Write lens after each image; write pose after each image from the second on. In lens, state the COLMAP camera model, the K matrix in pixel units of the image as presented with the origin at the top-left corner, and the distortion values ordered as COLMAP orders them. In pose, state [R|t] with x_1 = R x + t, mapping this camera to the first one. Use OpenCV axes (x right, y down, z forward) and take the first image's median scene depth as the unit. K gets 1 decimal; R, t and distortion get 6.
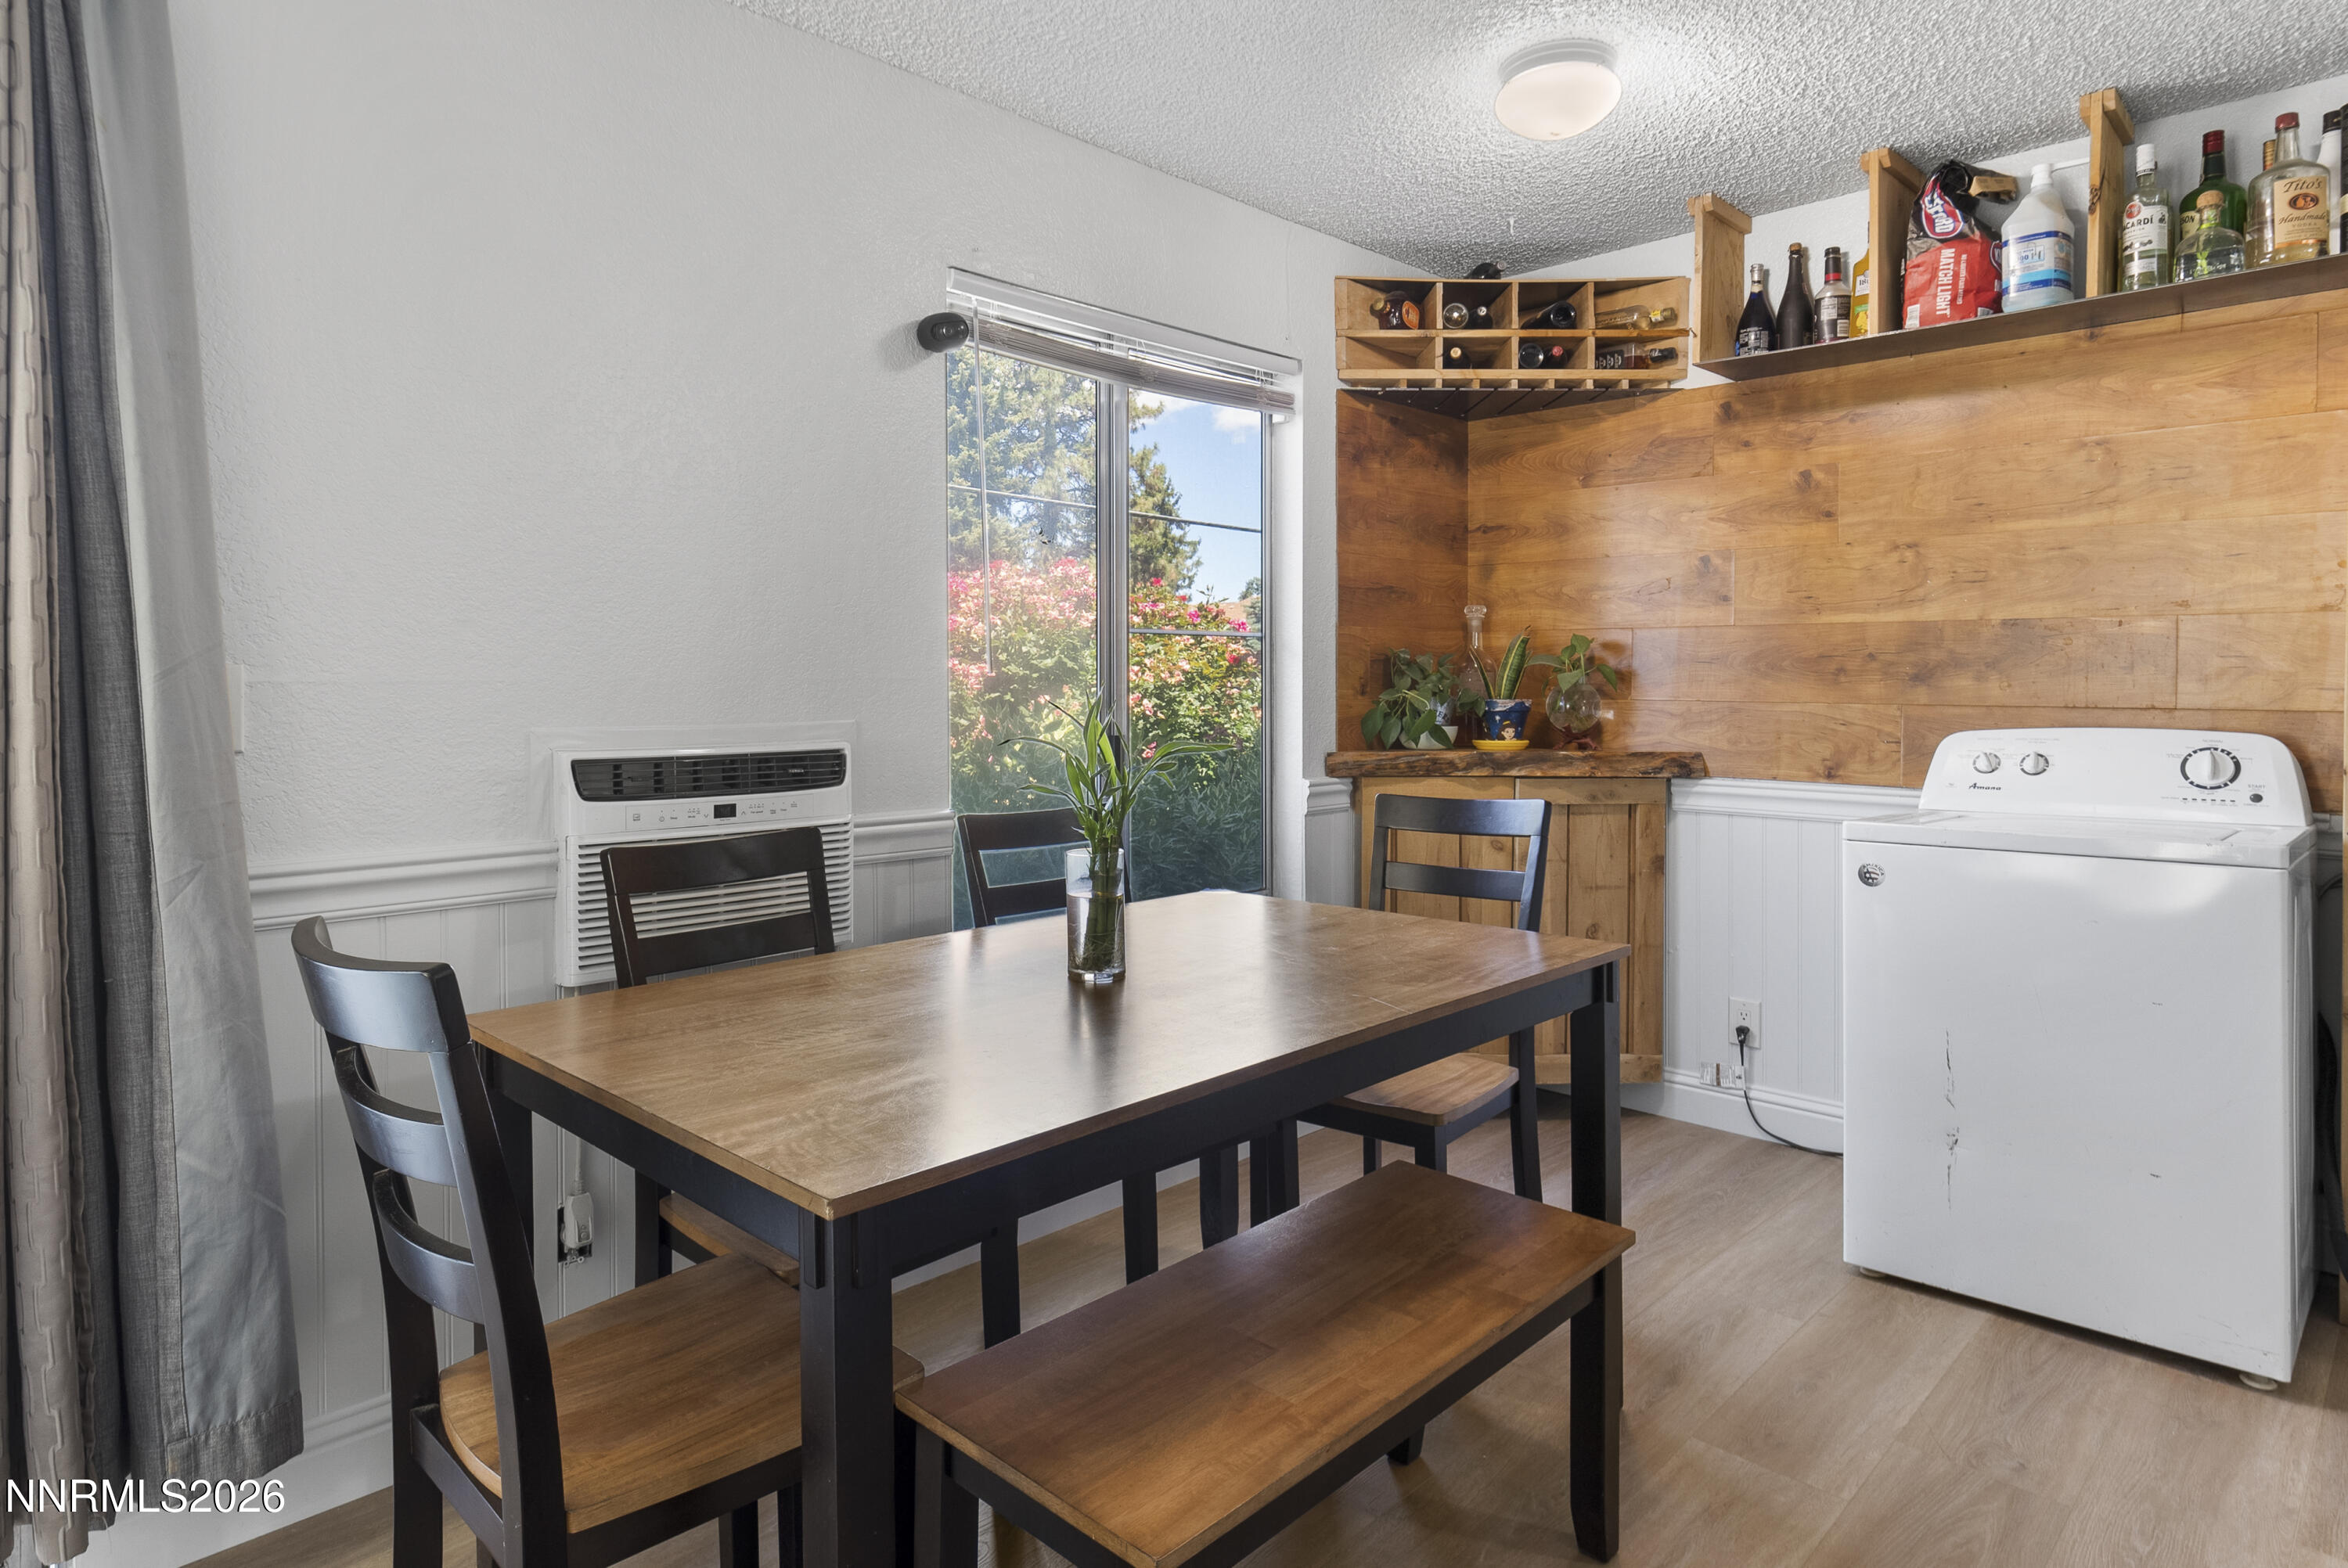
lens RADIAL K [[1307.4, 0, 1165.5], [0, 1307.4, 690.0], [0, 0, 1]] dist [0.003942, 0.000598]
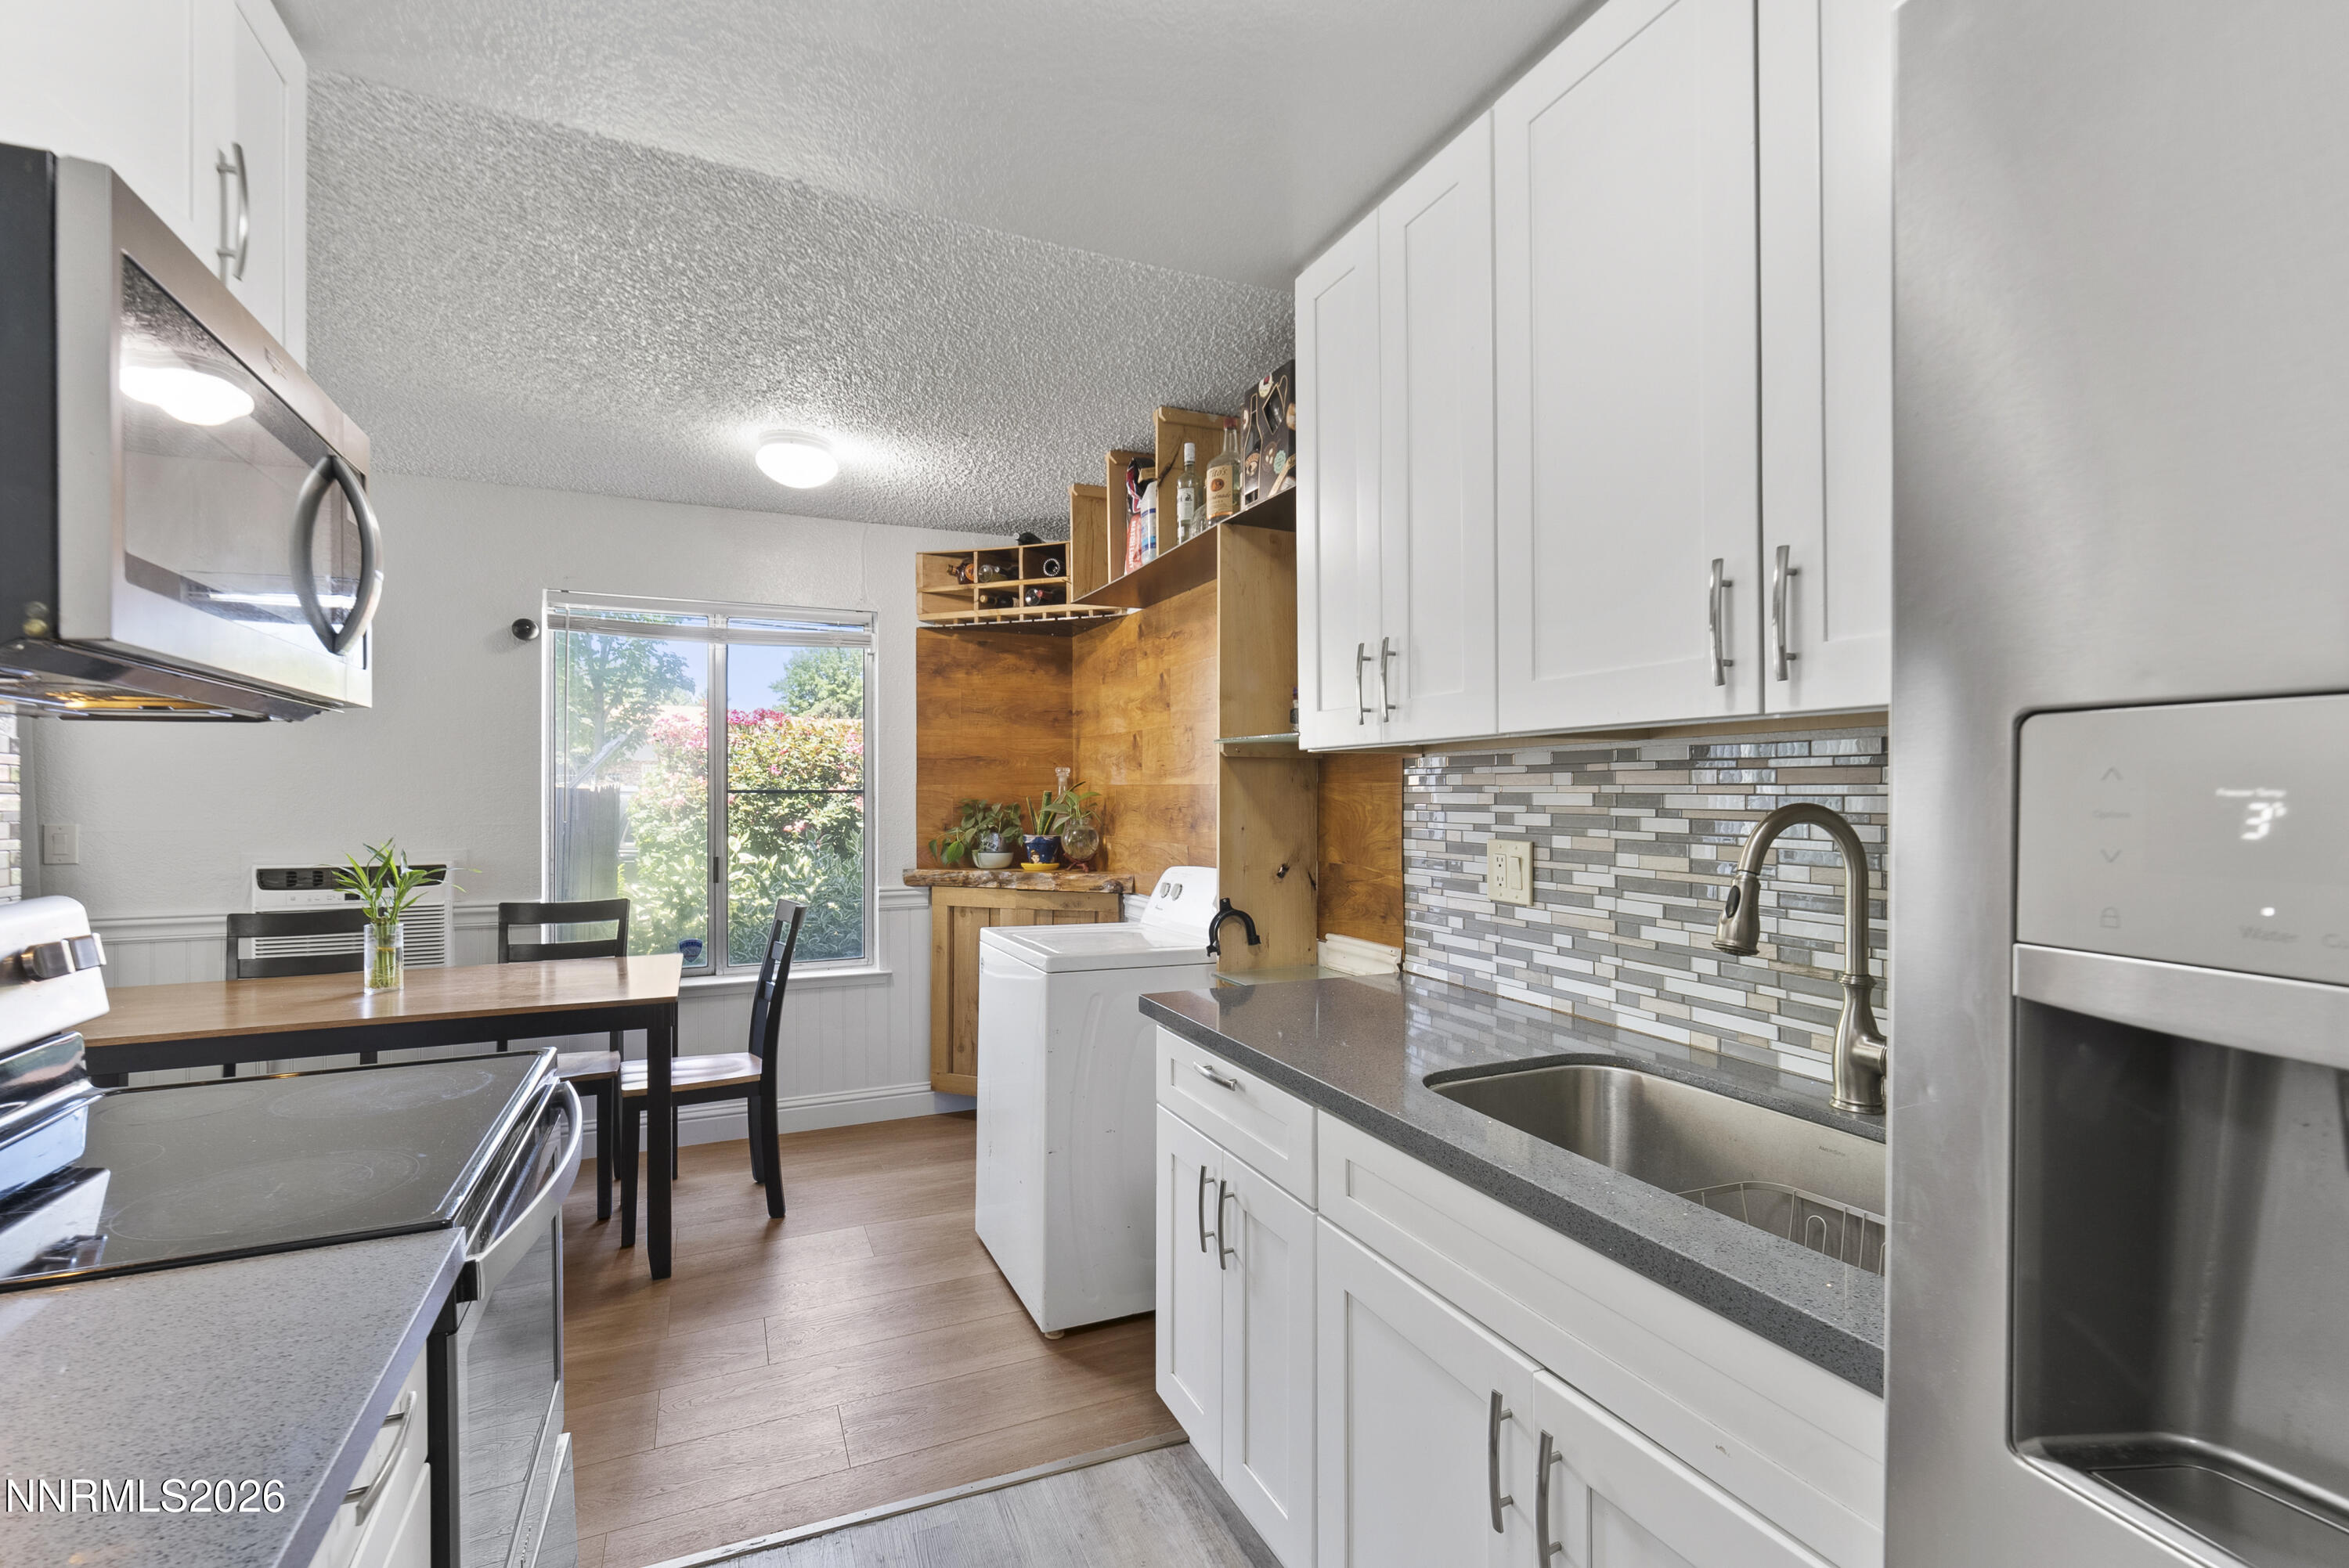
lens RADIAL K [[1042.2, 0, 1237.6], [0, 1042.2, 776.7], [0, 0, 1]] dist [0.002668, 0.000269]
pose [[0.943067, -0.005230, -0.332561, 0.871818], [-0.002627, 0.999728, -0.023172, -0.031570], [0.332592, 0.022727, 0.942797, -0.003720]]
